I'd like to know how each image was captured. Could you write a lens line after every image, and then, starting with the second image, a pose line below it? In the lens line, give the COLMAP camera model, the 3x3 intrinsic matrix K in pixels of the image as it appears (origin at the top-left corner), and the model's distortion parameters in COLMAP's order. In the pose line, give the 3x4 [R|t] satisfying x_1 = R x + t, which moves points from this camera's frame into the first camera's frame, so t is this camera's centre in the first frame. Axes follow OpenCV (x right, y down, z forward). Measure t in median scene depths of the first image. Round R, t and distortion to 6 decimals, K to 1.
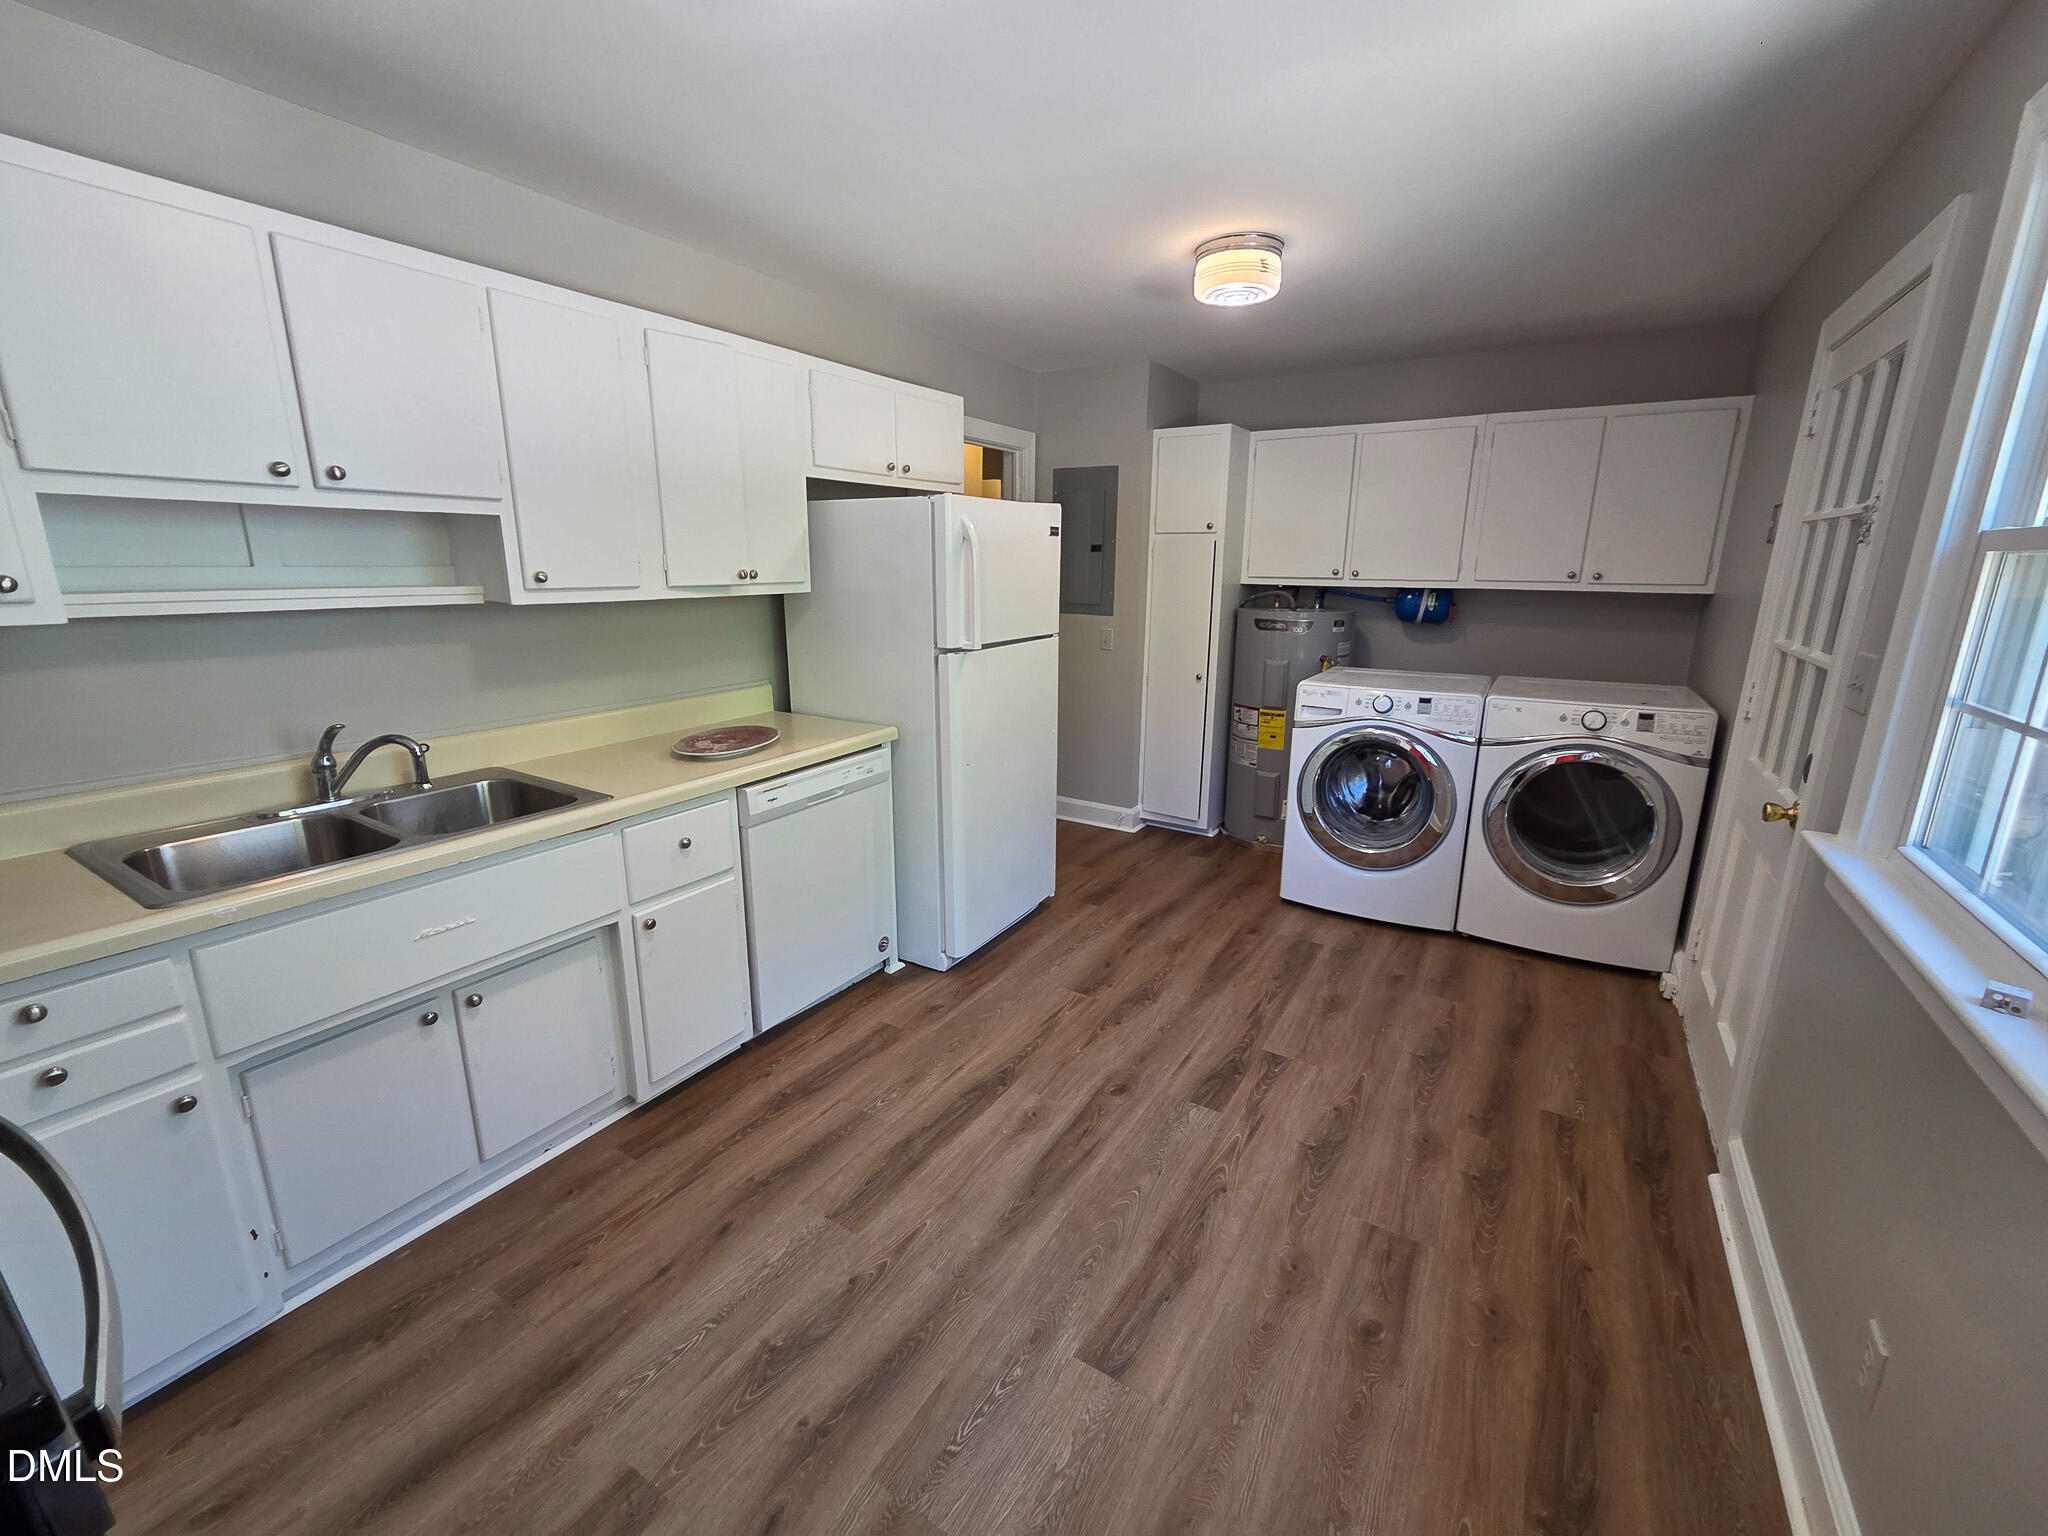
lens RADIAL K [[844.3, 0, 1018.3], [0, 844.3, 767.8], [0, 0, 1]] dist [0.003139, 0.000554]
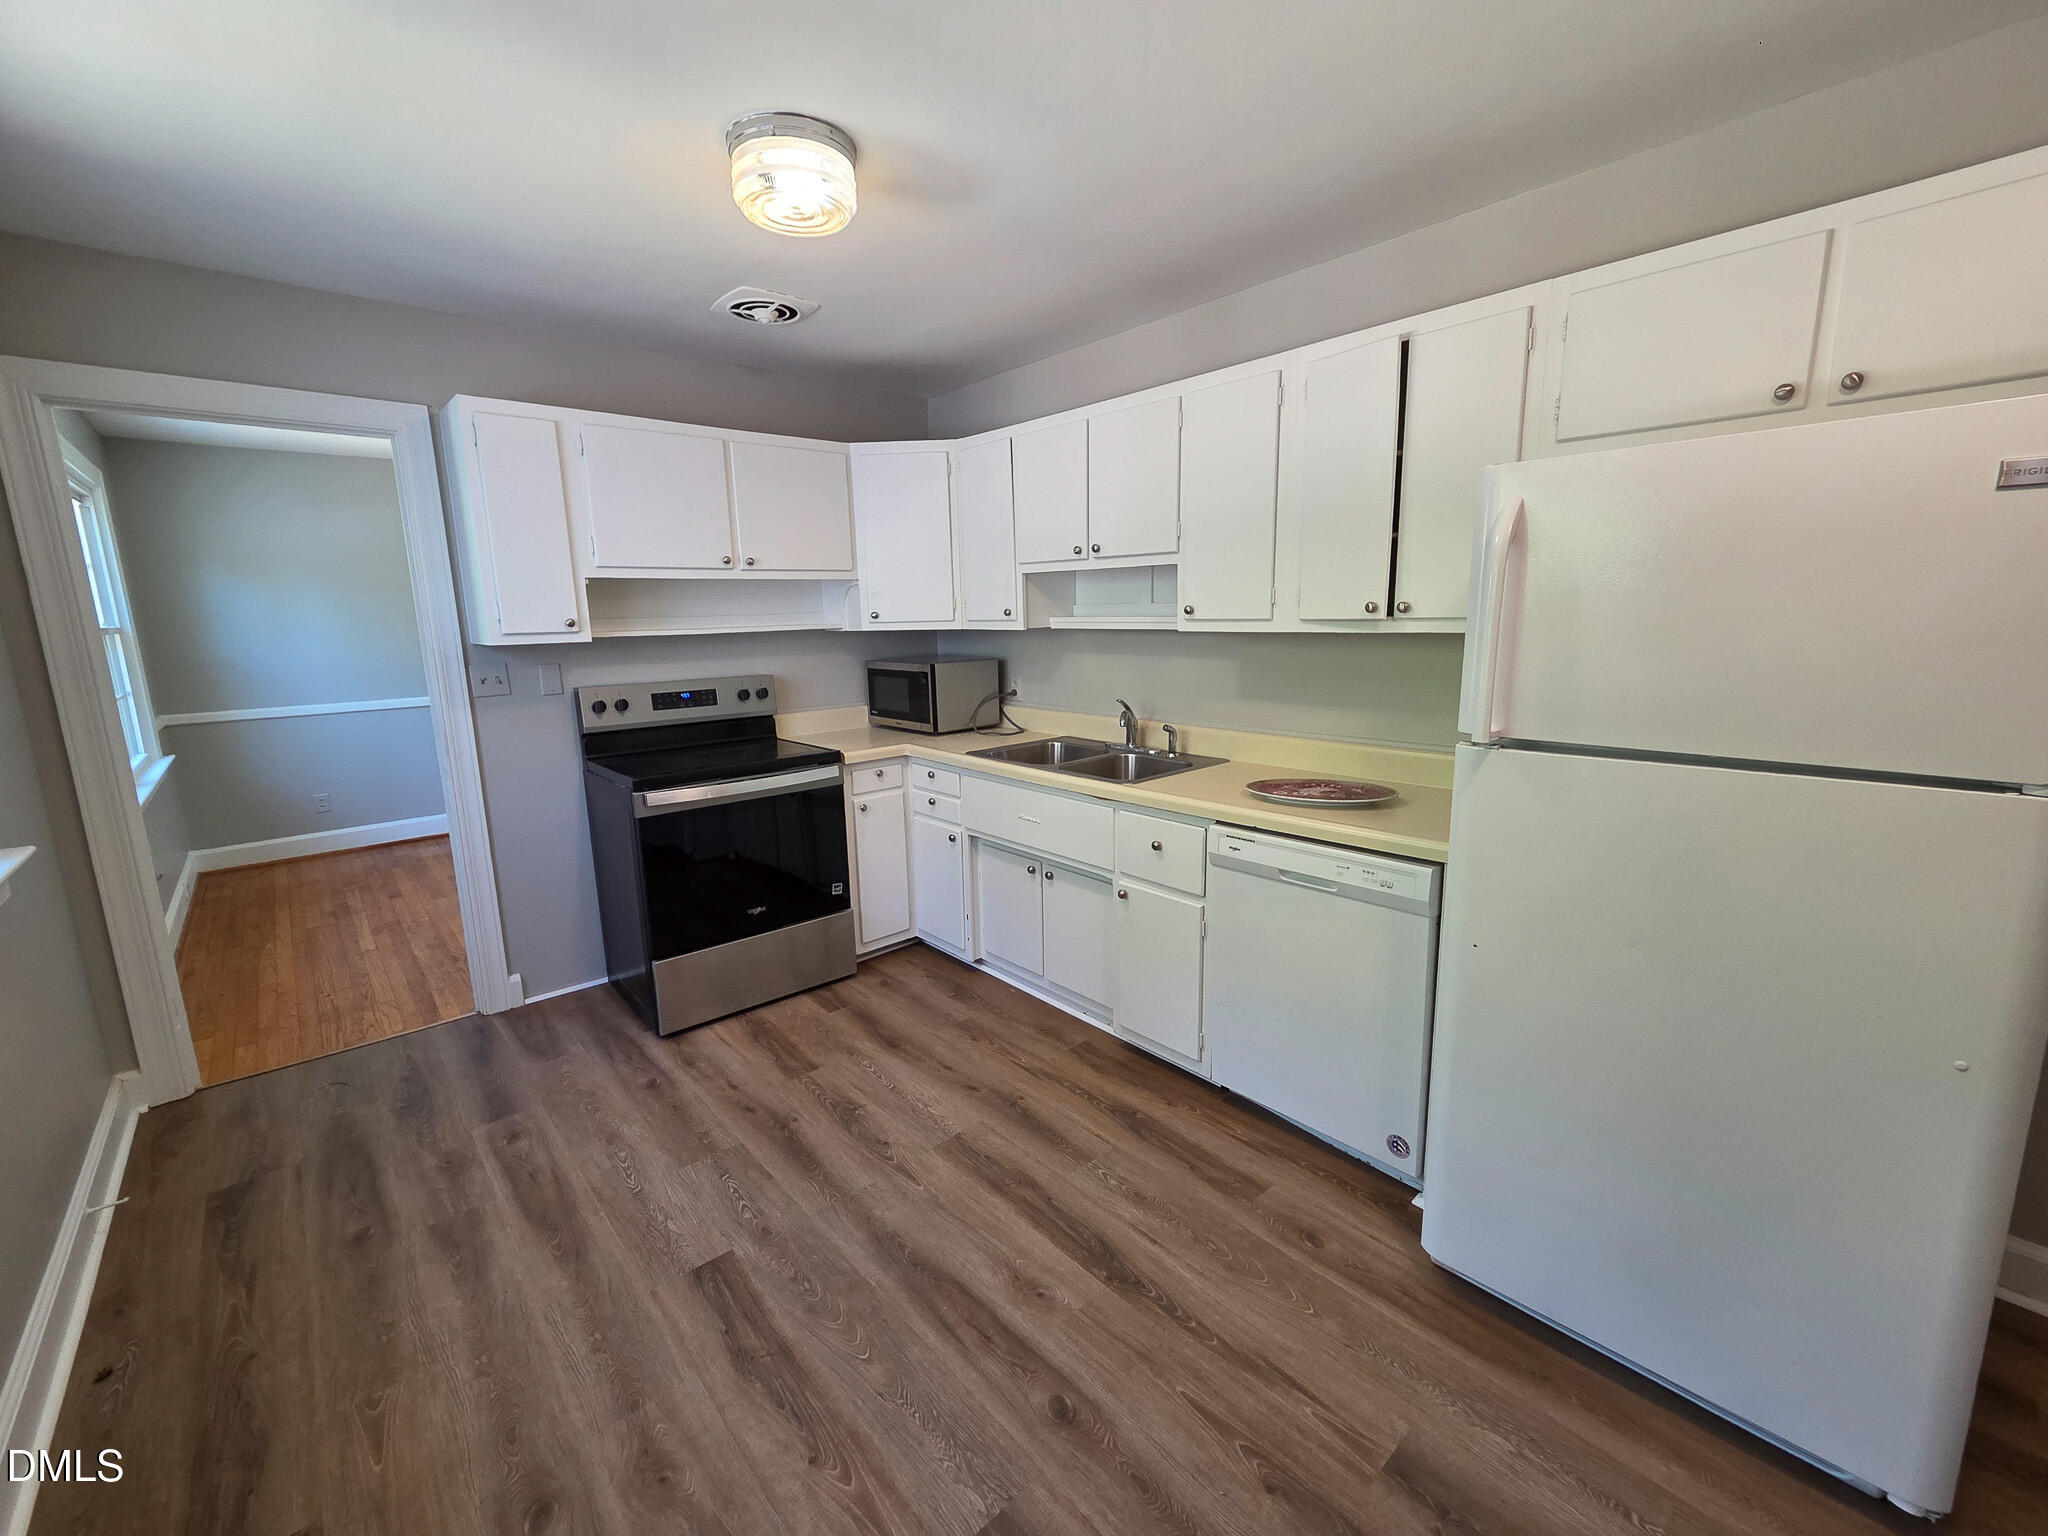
lens RADIAL K [[844.3, 0, 1018.3], [0, 844.3, 767.8], [0, 0, 1]] dist [0.003139, 0.000554]
pose [[-0.287374, 0.177498, -0.941228, 0.498410], [-0.212727, 0.946309, 0.243405, -0.174238], [0.933897, 0.270173, -0.234186, 0.765335]]
